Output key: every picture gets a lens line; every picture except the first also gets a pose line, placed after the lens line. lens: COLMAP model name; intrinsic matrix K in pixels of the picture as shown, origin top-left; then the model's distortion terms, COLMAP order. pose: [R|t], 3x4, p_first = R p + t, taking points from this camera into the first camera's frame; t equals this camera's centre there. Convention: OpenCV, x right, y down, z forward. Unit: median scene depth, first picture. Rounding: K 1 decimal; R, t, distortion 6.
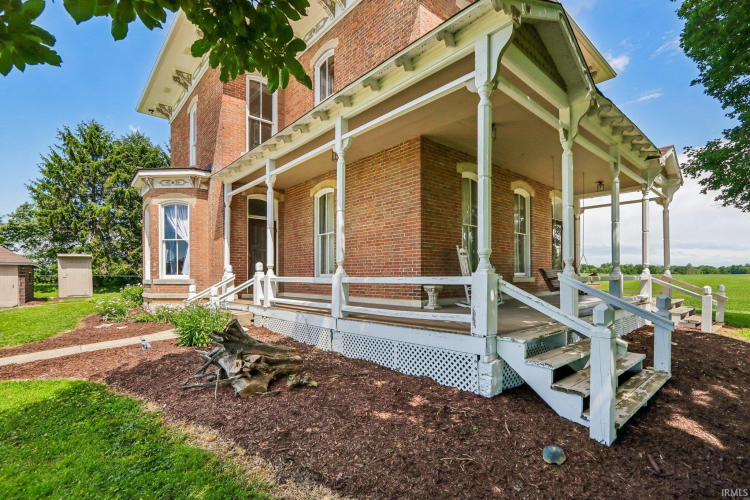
lens RADIAL K [[352.8, 0, 372.9], [0, 352.8, 274.3], [0, 0, 1]] dist [-0.003020, 0.000001]
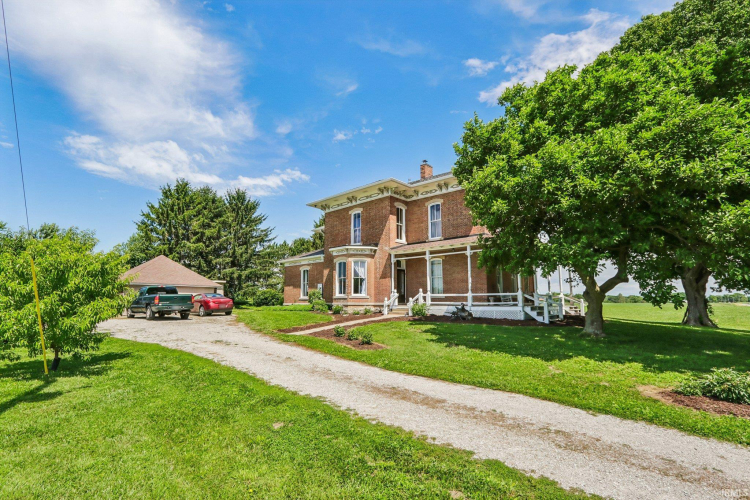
lens RADIAL K [[352.8, 0, 375.2], [0, 352.8, 251.6], [0, 0, 1]] dist [-0.003020, 0.000001]
pose [[0.993095, 0.032572, 0.112698, -0.948116], [-0.015656, 0.988887, -0.147845, 0.082679], [-0.116261, 0.145059, 0.982569, -1.514750]]
